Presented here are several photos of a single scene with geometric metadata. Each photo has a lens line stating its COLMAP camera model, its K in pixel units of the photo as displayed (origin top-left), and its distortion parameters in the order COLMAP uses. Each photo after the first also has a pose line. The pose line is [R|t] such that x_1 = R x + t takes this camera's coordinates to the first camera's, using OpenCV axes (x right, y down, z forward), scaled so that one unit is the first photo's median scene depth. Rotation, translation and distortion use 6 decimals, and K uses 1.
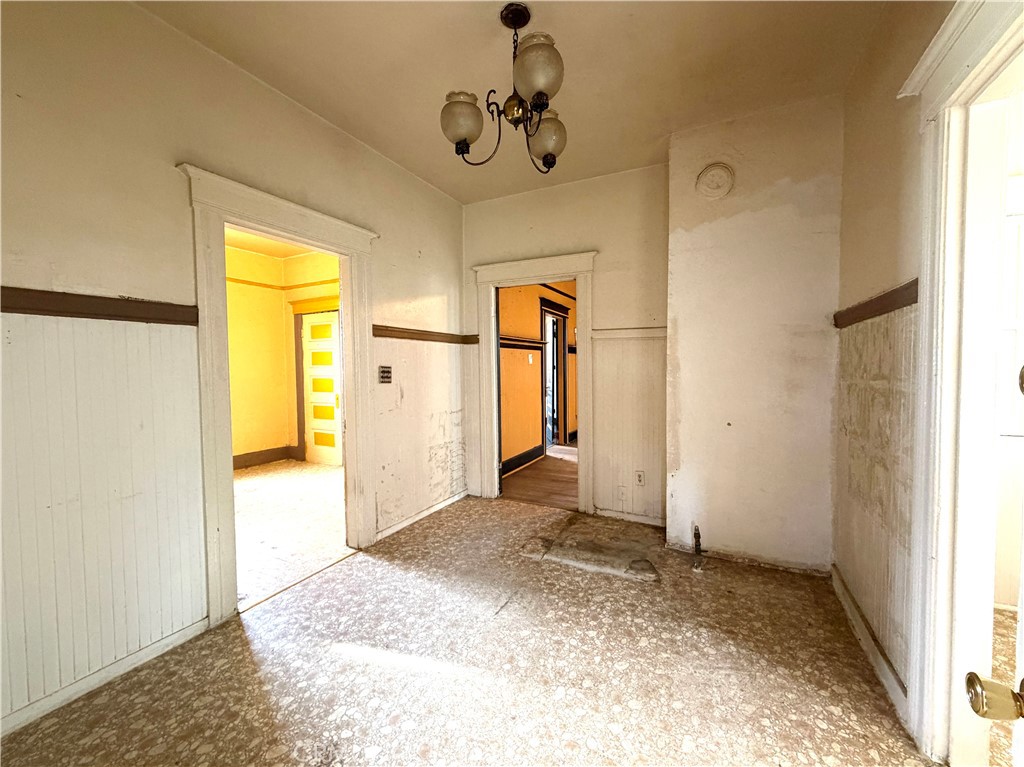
lens RADIAL K [[417.5, 0, 522.4], [0, 417.5, 382.6], [0, 0, 1]] dist [0.002581, 0.000294]
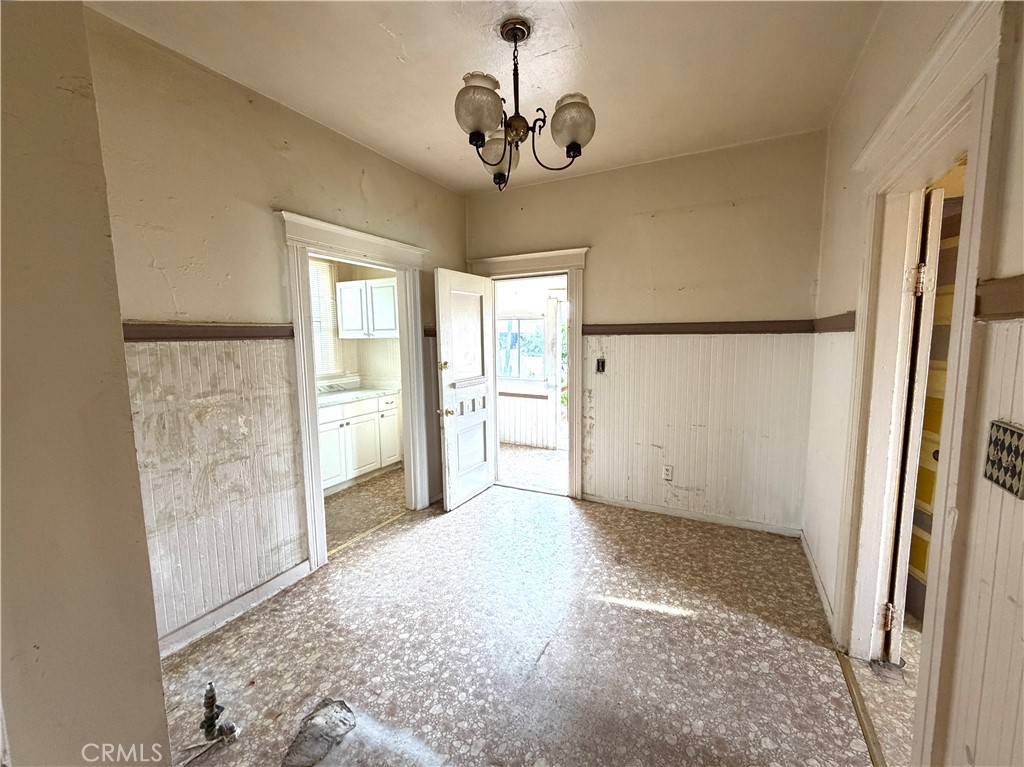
lens RADIAL K [[417.5, 0, 502.6], [0, 417.5, 382.4], [0, 0, 1]] dist [0.002581, 0.000294]
pose [[-0.997918, 0.019889, 0.061358, -0.024727], [0.028590, 0.989110, 0.144375, -0.140352], [-0.057818, 0.145828, -0.987619, 1.555552]]
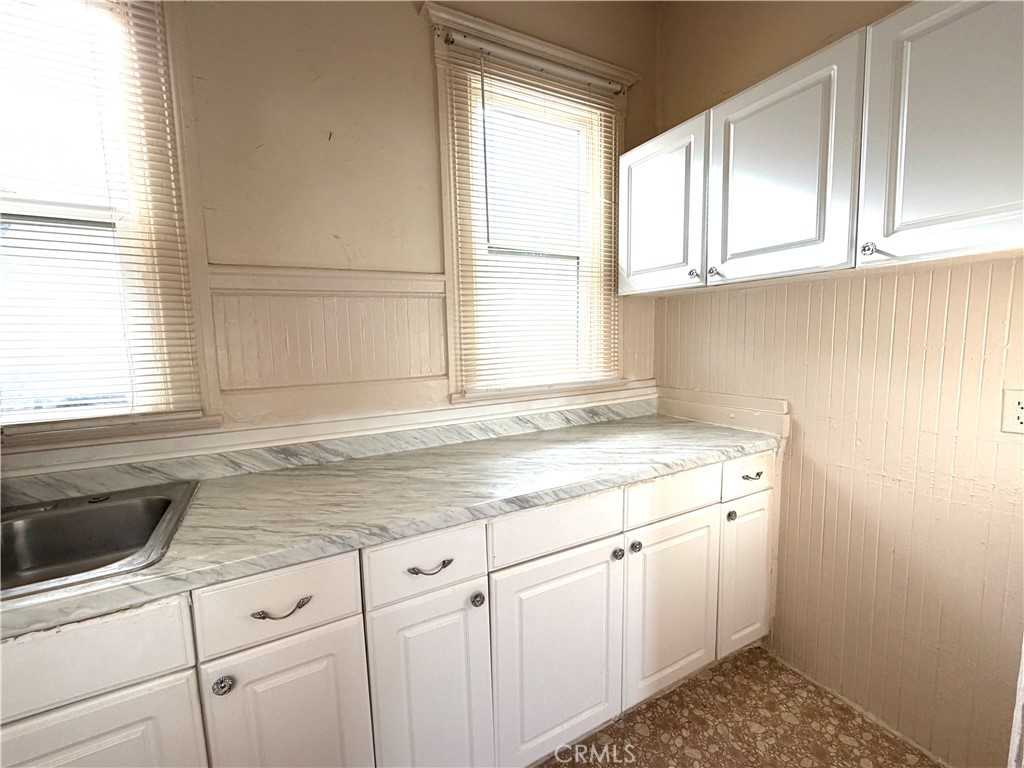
lens RADIAL K [[442.7, 0, 518.2], [0, 442.7, 385.9], [0, 0, 1]] dist [0.001219, 0.000111]
pose [[-0.811875, -0.035127, 0.582773, 0.492028], [0.051126, 0.990076, 0.130902, -0.037169], [-0.581588, 0.136071, -0.802022, 0.490776]]
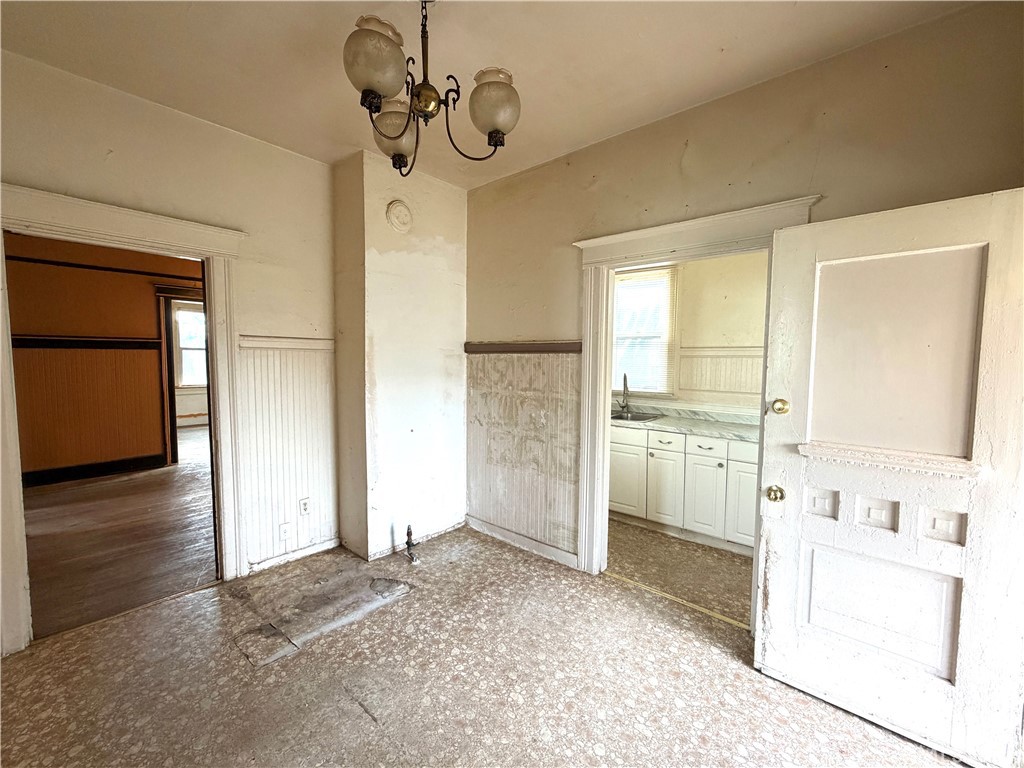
lens RADIAL K [[417.5, 0, 507.3], [0, 417.5, 383.6], [0, 0, 1]] dist [0.002581, 0.000294]
pose [[0.274551, -0.052294, 0.960149, -0.599463], [0.022776, 0.998594, 0.047875, -0.089915], [-0.961303, 0.008725, 0.275356, 0.456216]]
